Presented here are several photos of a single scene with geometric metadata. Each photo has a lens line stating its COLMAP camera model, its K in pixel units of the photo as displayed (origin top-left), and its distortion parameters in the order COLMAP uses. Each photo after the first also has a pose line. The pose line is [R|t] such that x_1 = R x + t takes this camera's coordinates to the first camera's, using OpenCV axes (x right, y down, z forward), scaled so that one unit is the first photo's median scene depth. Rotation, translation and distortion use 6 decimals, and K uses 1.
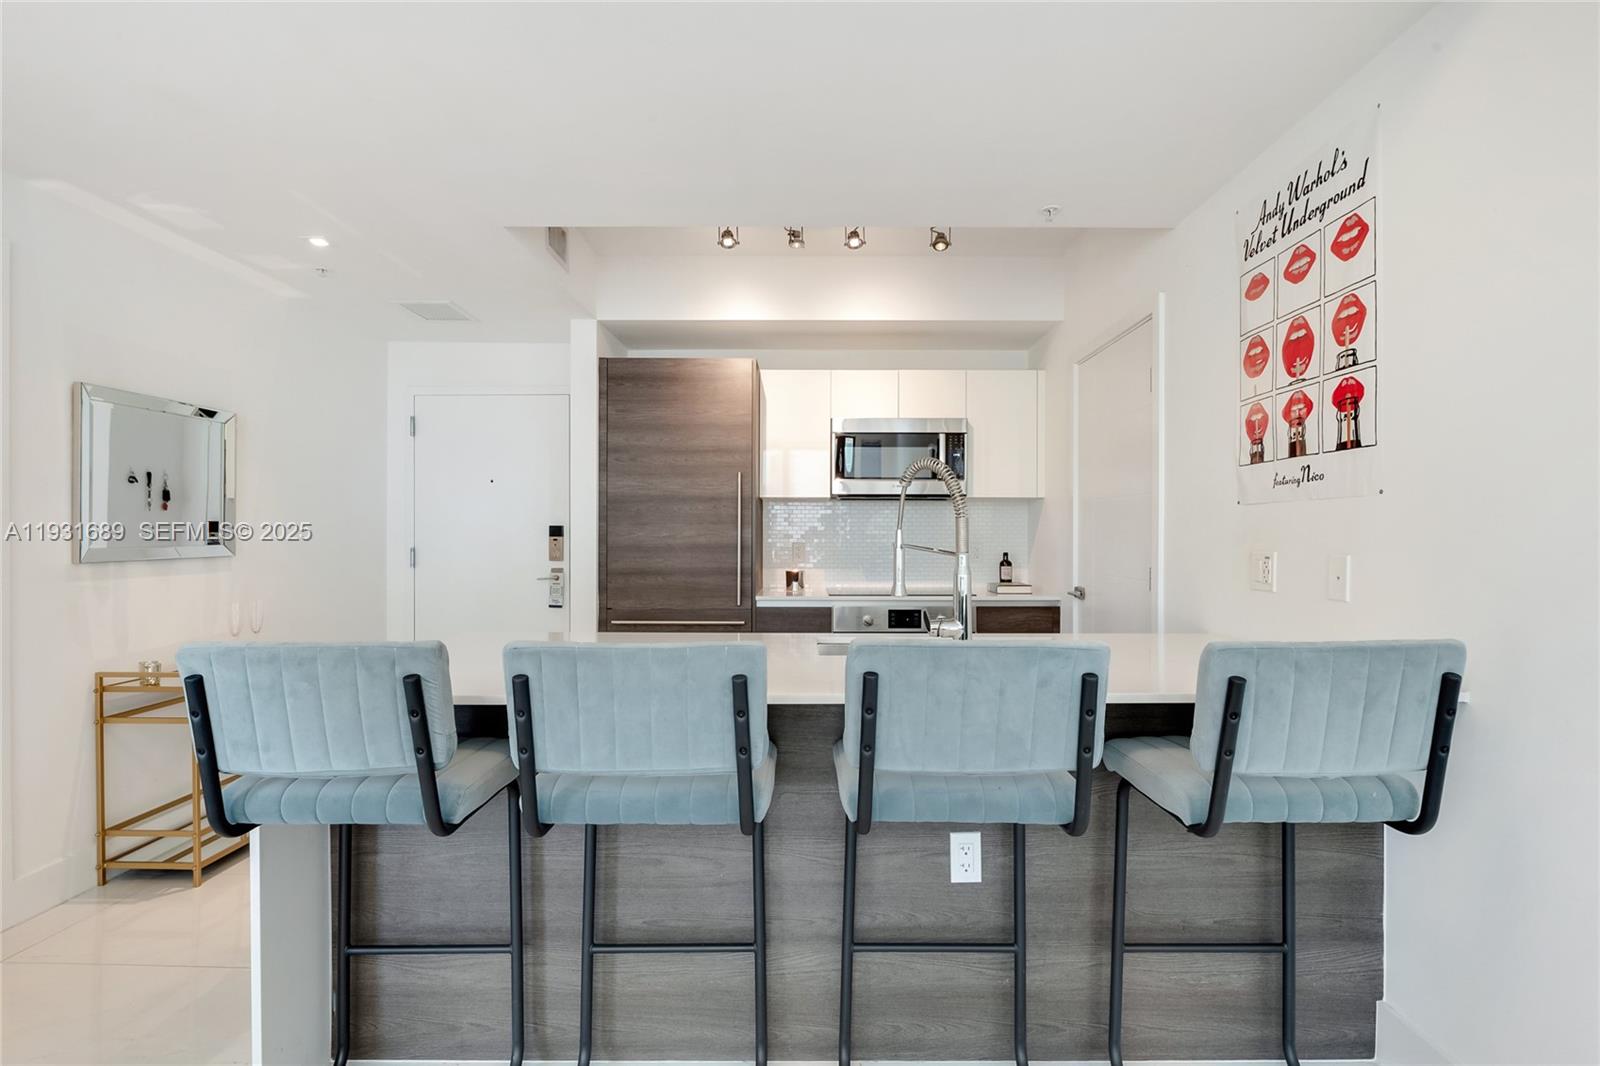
lens RADIAL K [[760.7, 0, 800.0], [0, 760.7, 533.0], [0, 0, 1]] dist [-0.004859, -0.000368]
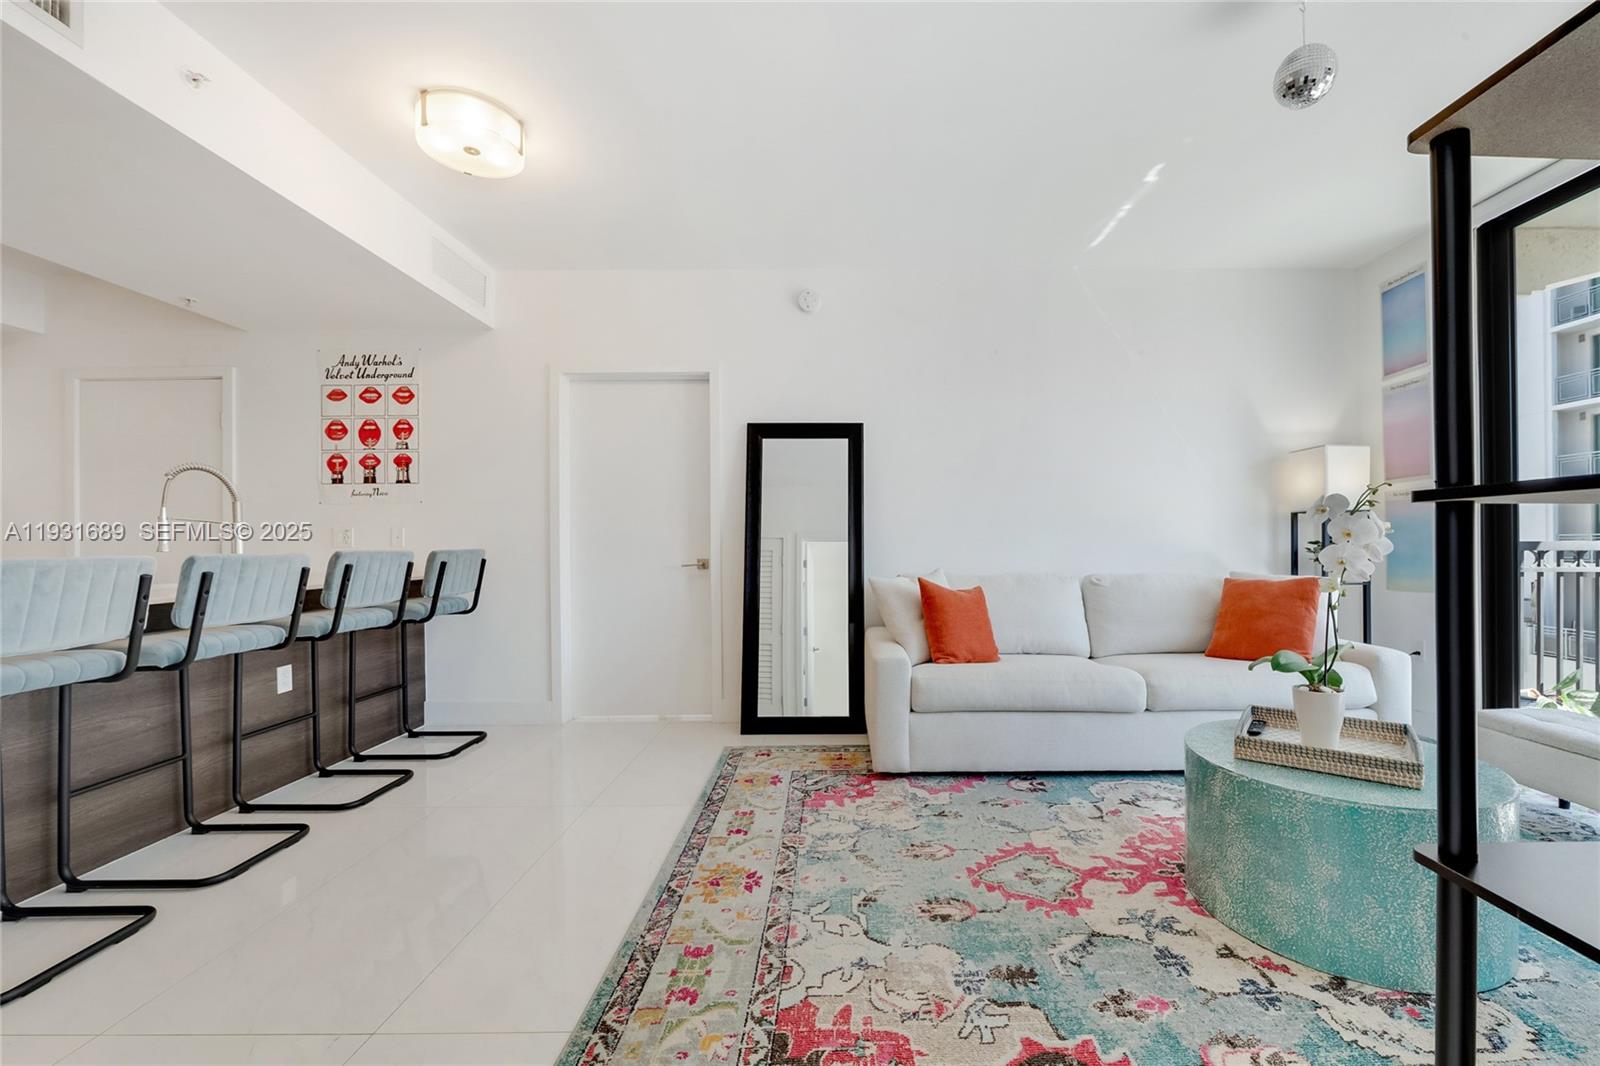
lens RADIAL K [[668.9, 0, 899.0], [0, 668.9, 539.7], [0, 0, 1]] dist [-0.010619, -0.000297]
pose [[-0.069249, 0.004904, 0.997587, -1.271579], [0.010952, 0.999931, -0.004155, 0.080178], [-0.997539, 0.010638, -0.069298, -0.356073]]
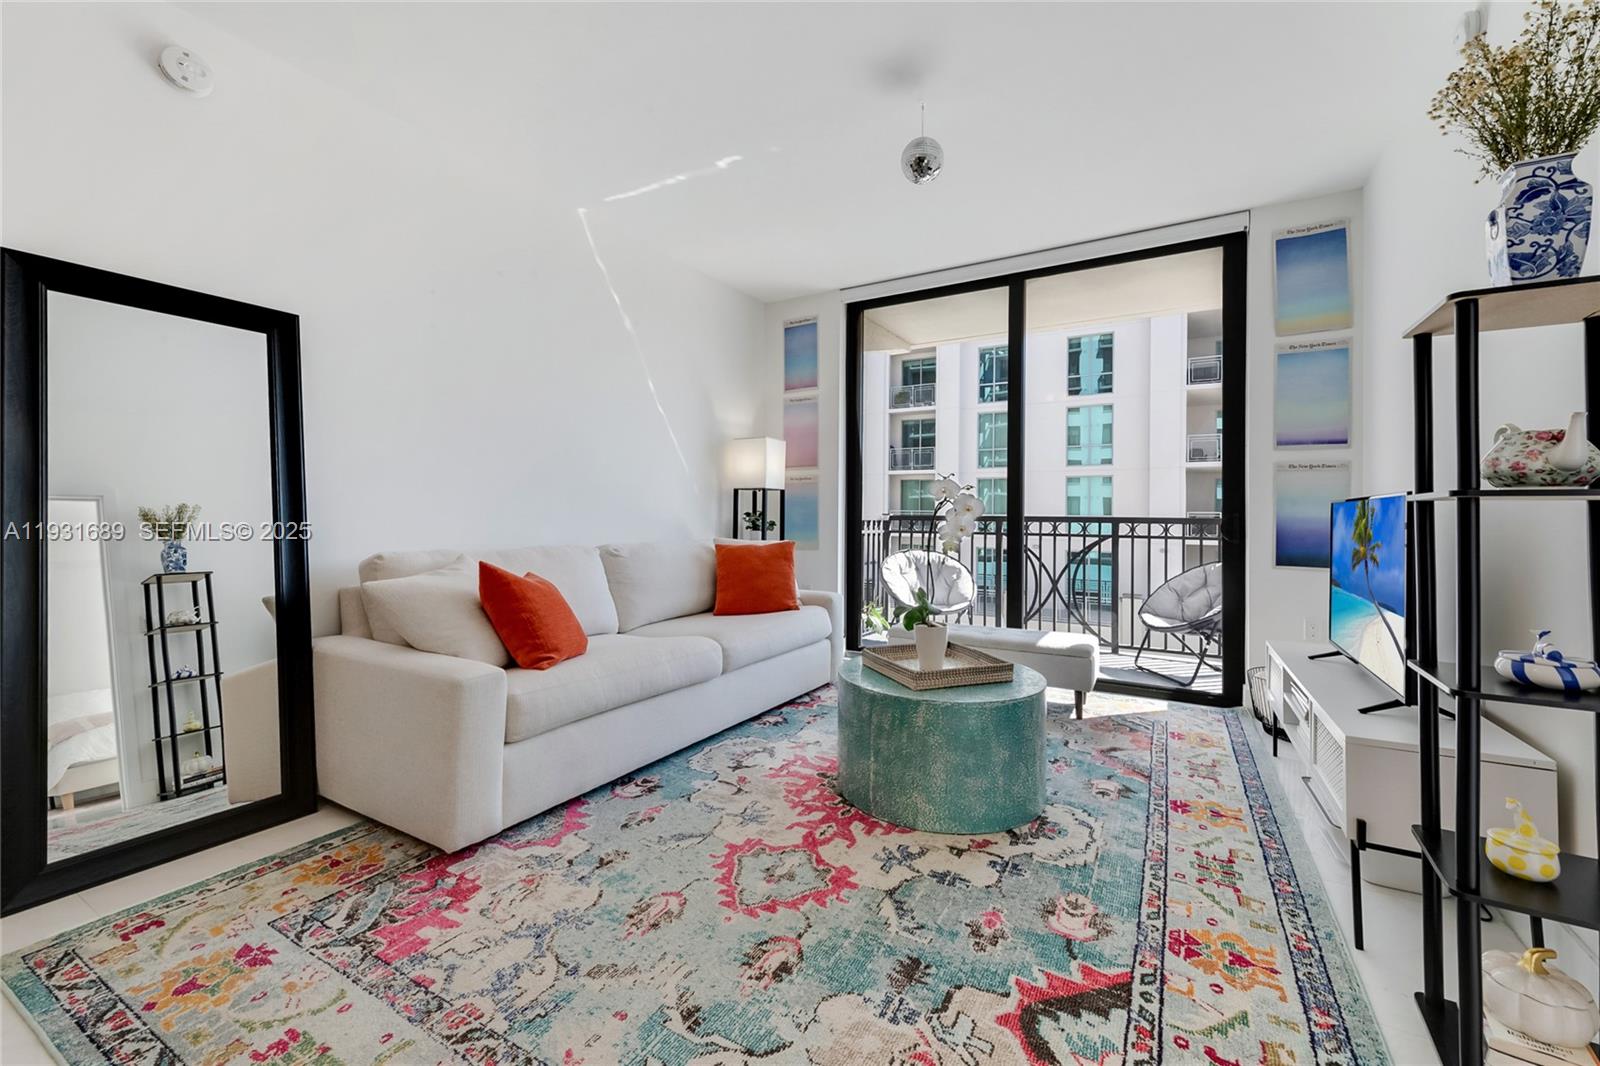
lens RADIAL K [[615.0, 0, 819.3], [0, 615.0, 503.8], [0, 0, 1]] dist [0.017936, -0.005307]
pose [[-0.877320, -0.001647, 0.479903, -0.725759], [-0.007525, 0.999918, -0.010325, 0.079040], [-0.479847, -0.012669, -0.877261, 0.127500]]
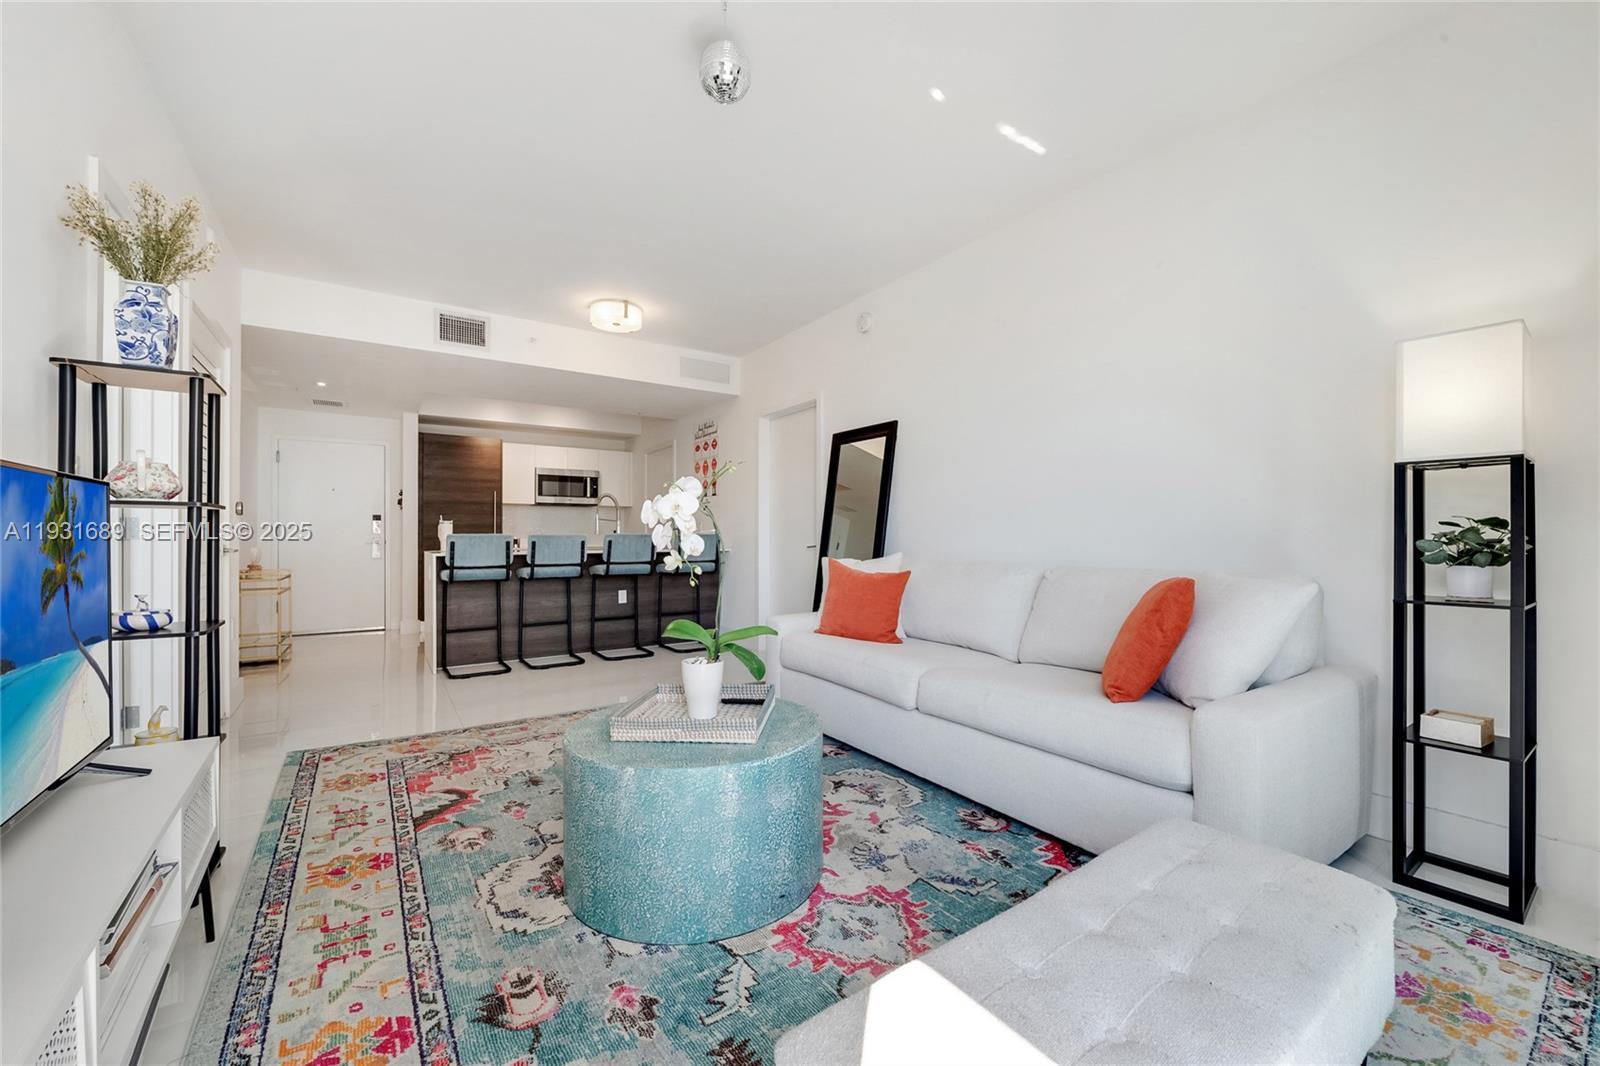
lens RADIAL K [[685.5, 0, 819.1], [0, 685.5, 536.0], [0, 0, 1]] dist [-0.039233, 0.000130]
pose [[0.816512, 0.007572, 0.577279, -0.799286], [-0.000739, 0.999927, -0.012070, 0.126607], [-0.577329, 0.009429, 0.816457, -1.989950]]
